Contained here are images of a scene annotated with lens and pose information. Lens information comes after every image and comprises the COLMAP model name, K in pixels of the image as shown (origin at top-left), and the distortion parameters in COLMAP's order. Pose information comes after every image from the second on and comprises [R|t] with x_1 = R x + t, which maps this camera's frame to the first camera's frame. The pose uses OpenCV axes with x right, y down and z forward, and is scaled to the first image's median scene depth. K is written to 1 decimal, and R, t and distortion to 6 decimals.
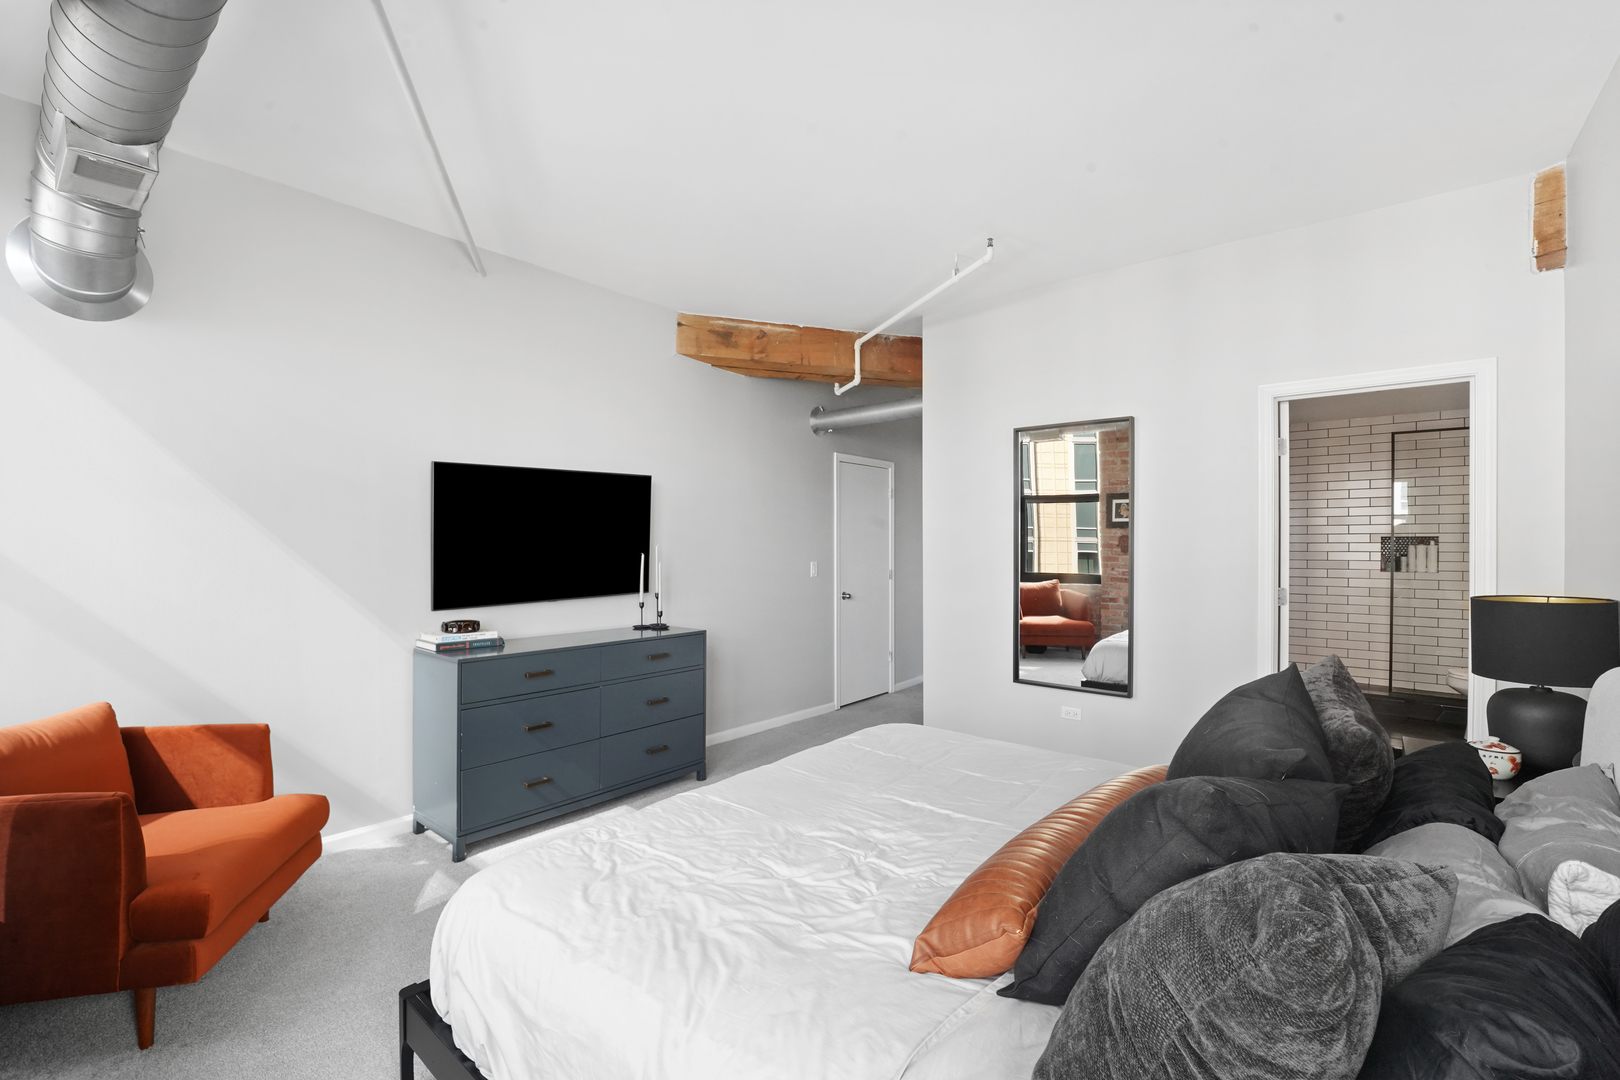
lens RADIAL K [[707.3, 0, 811.1], [0, 707.3, 535.3], [0, 0, 1]] dist [-0.000821, -0.000157]
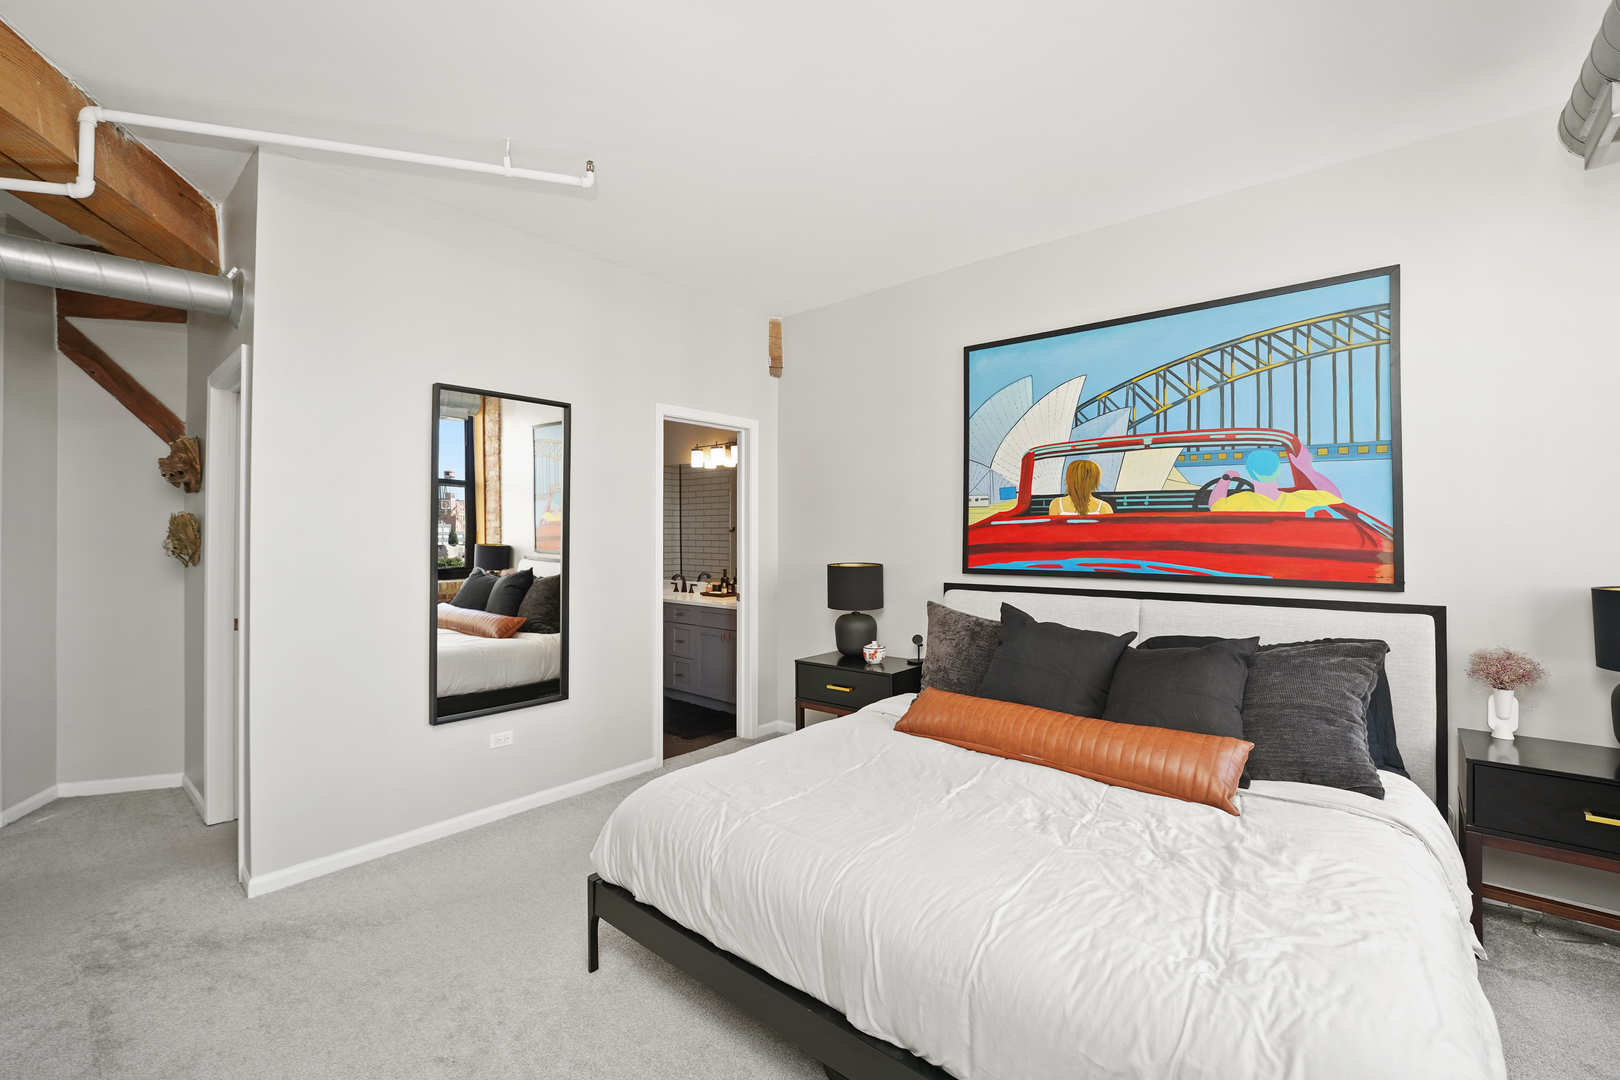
lens RADIAL K [[685.8, 0, 800.9], [0, 685.8, 517.8], [0, 0, 1]] dist [-0.022144, 0.000948]
pose [[0.009330, 0.020656, 0.999743, -0.331392], [-0.004787, 0.999776, -0.020612, 0.002970], [-0.999945, -0.004593, 0.009427, 0.479636]]
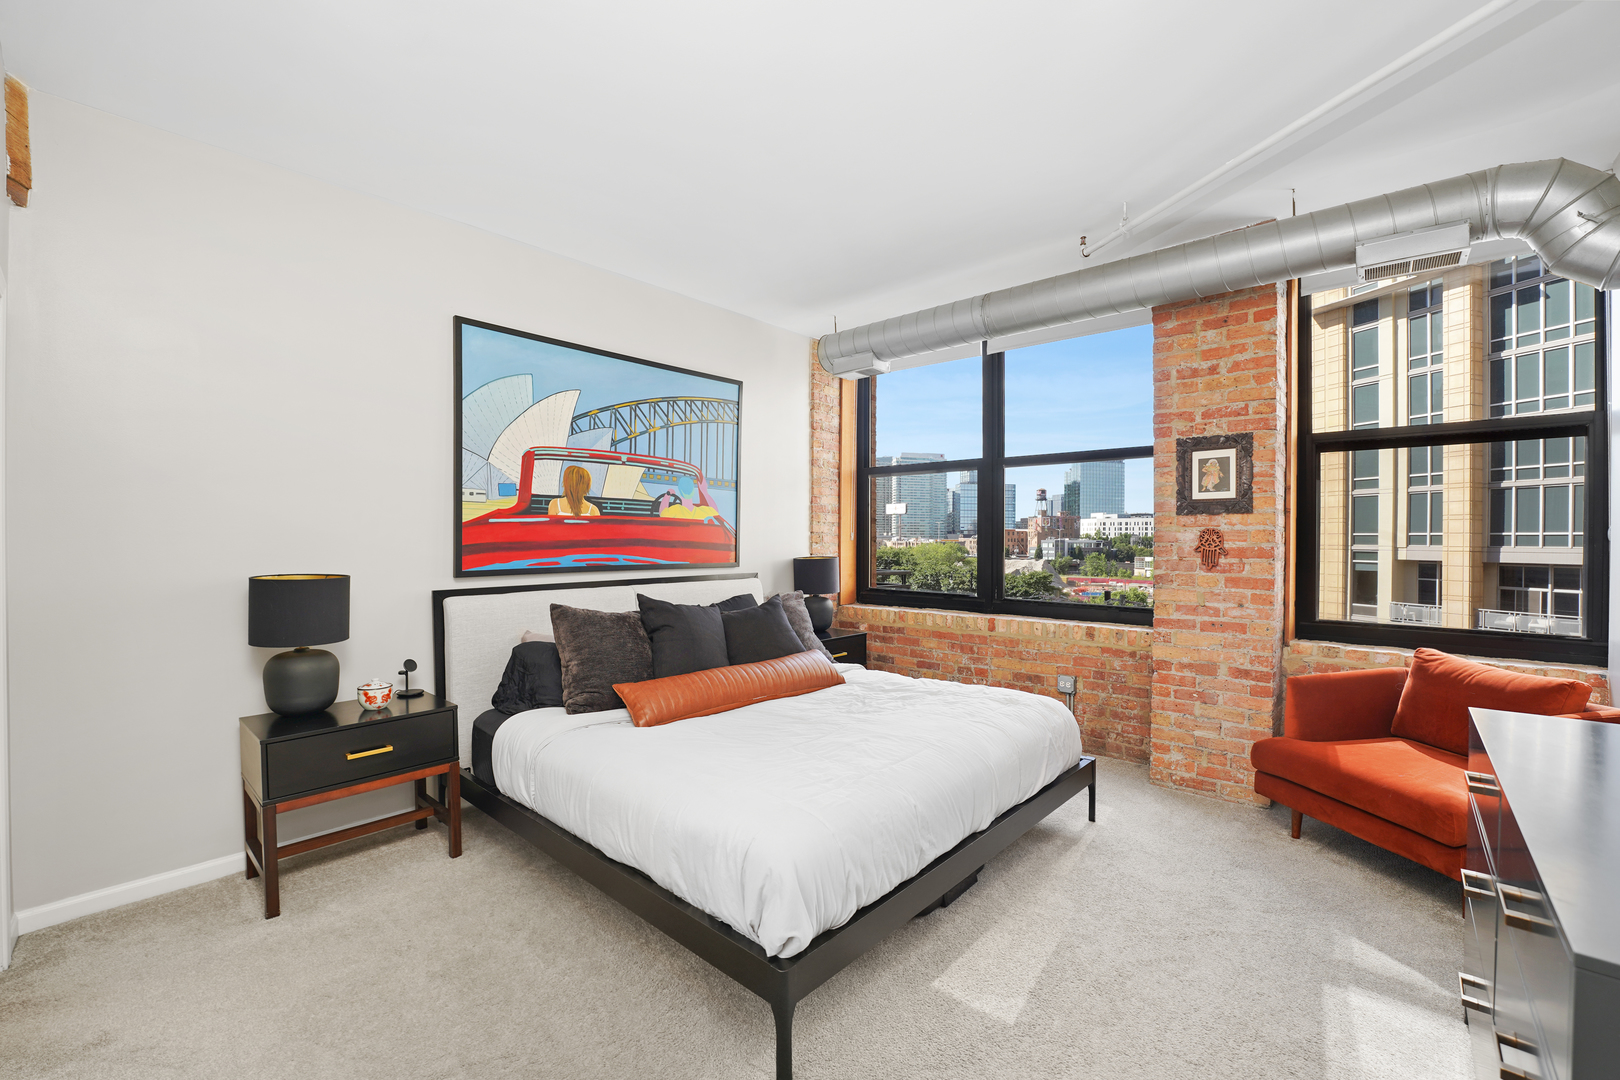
lens RADIAL K [[666.4, 0, 810.0], [0, 666.4, 540.0], [0, 0, 1]] dist [-0.040477, 0.005164]
pose [[-0.999719, -0.004657, 0.023264, 0.045342], [-0.004682, 0.999988, -0.001040, 0.010427], [-0.023259, -0.001148, -0.999729, 0.897020]]
